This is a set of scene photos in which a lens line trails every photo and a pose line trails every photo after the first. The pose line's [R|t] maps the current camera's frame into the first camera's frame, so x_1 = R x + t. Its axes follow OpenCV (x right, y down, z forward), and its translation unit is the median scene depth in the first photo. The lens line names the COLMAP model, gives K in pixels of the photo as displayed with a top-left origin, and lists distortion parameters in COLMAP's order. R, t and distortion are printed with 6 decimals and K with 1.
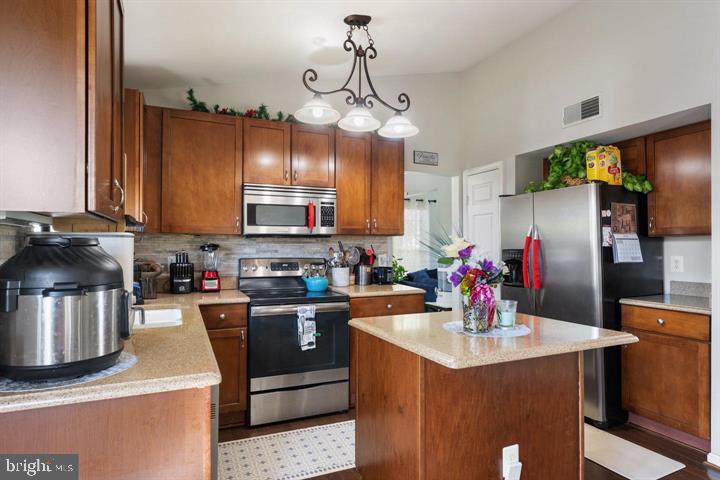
lens RADIAL K [[404.4, 0, 360.0], [0, 404.4, 240.0], [0, 0, 1]] dist [0.000930, 0.000179]
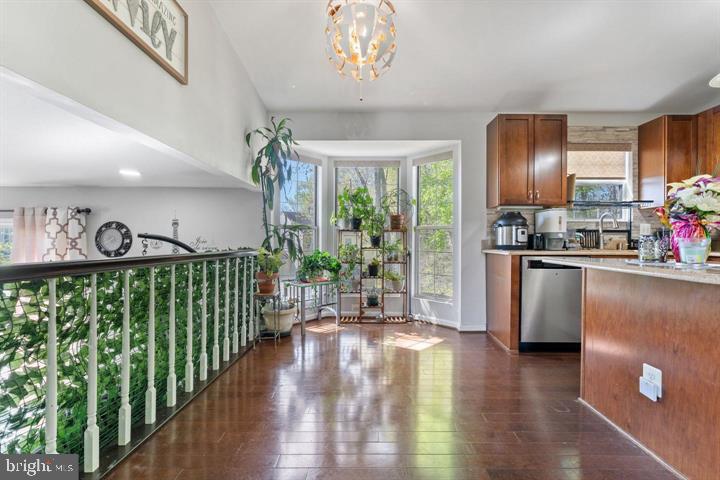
lens RADIAL K [[292.7, 0, 371.4], [0, 292.7, 241.3], [0, 0, 1]] dist [0.000120, 0.000164]
pose [[-0.410149, -0.000661, -0.912018, 0.795113], [0.003269, 0.999992, -0.002196, 0.099024], [0.912012, -0.003882, -0.410144, 0.363444]]
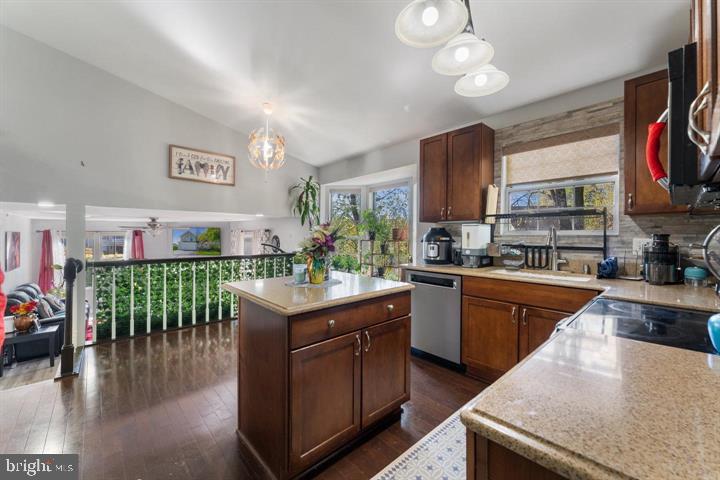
lens RADIAL K [[290.8, 0, 356.8], [0, 290.8, 239.0], [0, 0, 1]] dist [0.001845, 0.000161]
pose [[-0.950838, 0.002802, -0.309677, 0.302633], [0.000719, 0.999976, 0.006838, 0.033569], [0.309689, 0.006279, -0.950817, 1.274454]]
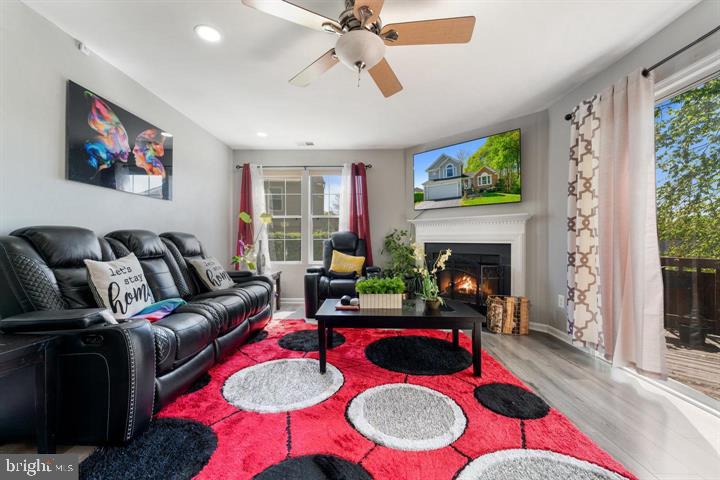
lens RADIAL K [[290.8, 0, 356.8], [0, 290.8, 239.0], [0, 0, 1]] dist [0.001845, 0.000161]
pose [[-0.901427, 0.006246, 0.432886, 0.769808], [-0.000888, 0.999867, -0.016277, 0.370876], [-0.432930, -0.015057, -0.901302, -0.560606]]
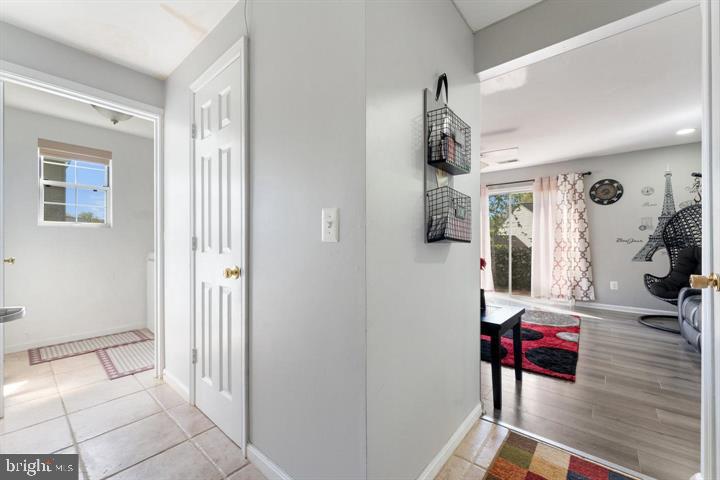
lens RADIAL K [[290.8, 0, 356.8], [0, 290.8, 239.0], [0, 0, 1]] dist [0.001845, 0.000161]
pose [[-0.902960, 0.003546, -0.429709, 2.023723], [0.006949, 0.999956, -0.006350, 0.330133], [0.429668, -0.008719, -0.902945, -0.101377]]
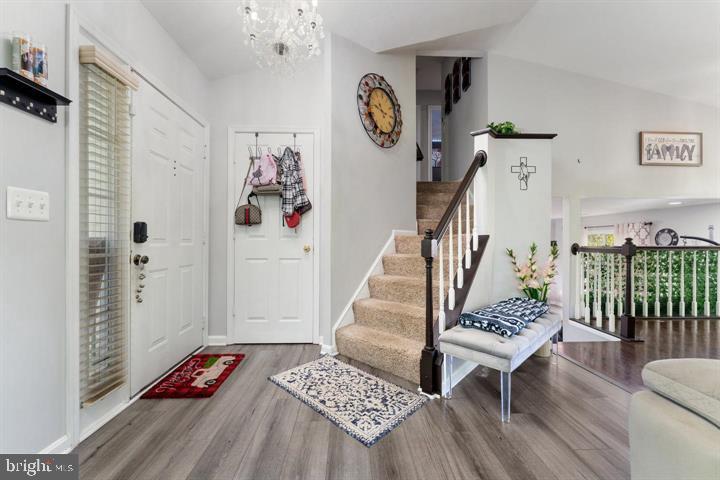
lens RADIAL K [[297.1, 0, 358.8], [0, 297.1, 241.7], [0, 0, 1]] dist [-0.000134, -0.000186]
pose [[-0.928183, 0.002609, 0.372114, 1.275849], [0.001278, 0.999992, -0.003823, 0.106828], [-0.372121, -0.003073, -0.928179, 1.453146]]
